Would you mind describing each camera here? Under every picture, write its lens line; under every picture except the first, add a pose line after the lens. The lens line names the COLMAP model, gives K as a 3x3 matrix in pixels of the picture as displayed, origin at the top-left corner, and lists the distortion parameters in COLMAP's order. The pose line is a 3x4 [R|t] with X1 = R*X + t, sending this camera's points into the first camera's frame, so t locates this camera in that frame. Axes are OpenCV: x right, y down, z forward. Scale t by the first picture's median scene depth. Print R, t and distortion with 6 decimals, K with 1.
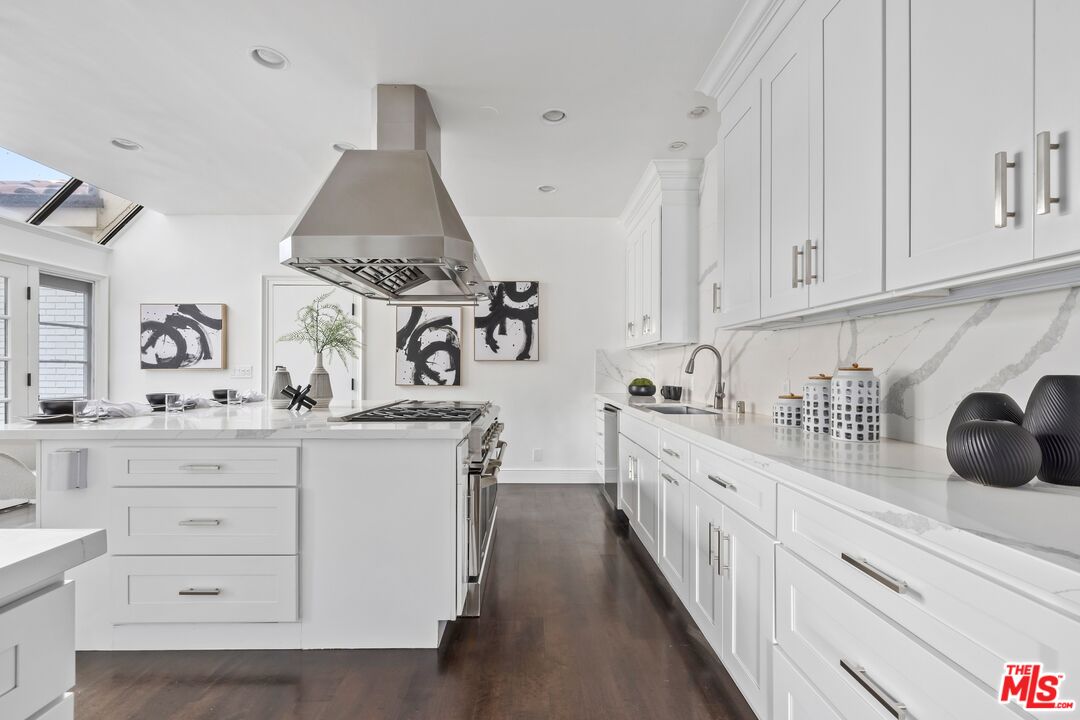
lens RADIAL K [[465.7, 0, 539.7], [0, 465.7, 362.6], [0, 0, 1]] dist [-0.005084, -0.000244]
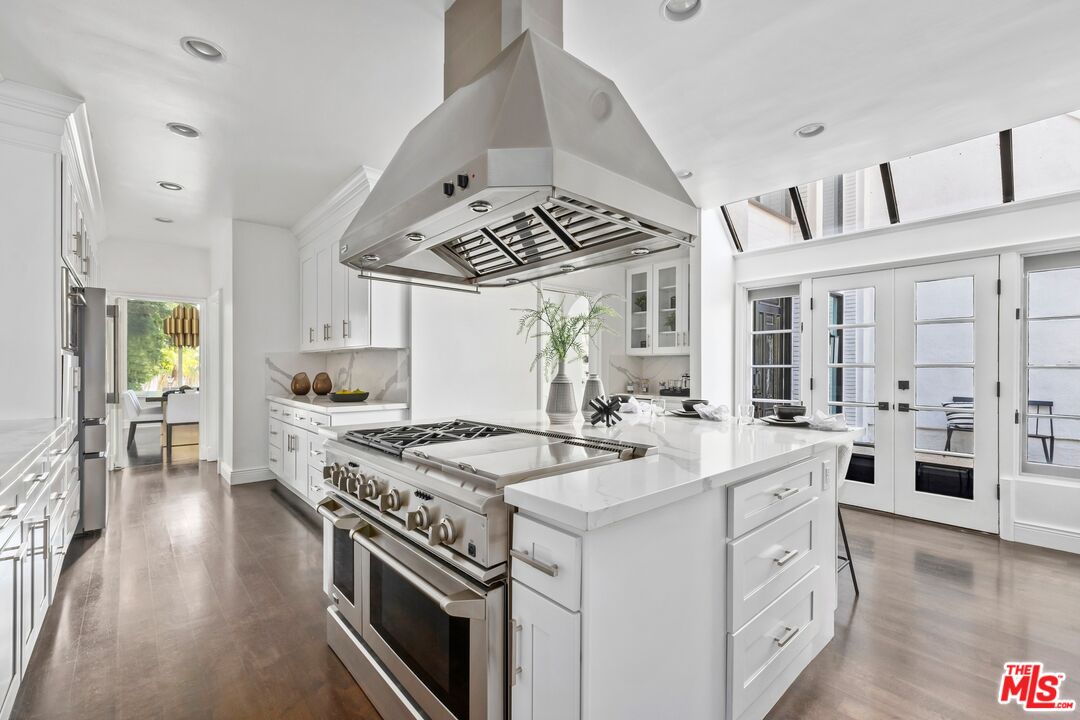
lens RADIAL K [[465.7, 0, 542.2], [0, 465.7, 364.3], [0, 0, 1]] dist [-0.005084, -0.000244]
pose [[-0.760261, -0.002251, -0.649614, 0.106143], [0.001017, 0.999989, -0.004656, -0.005032], [0.649617, -0.004200, -0.760250, 1.350454]]
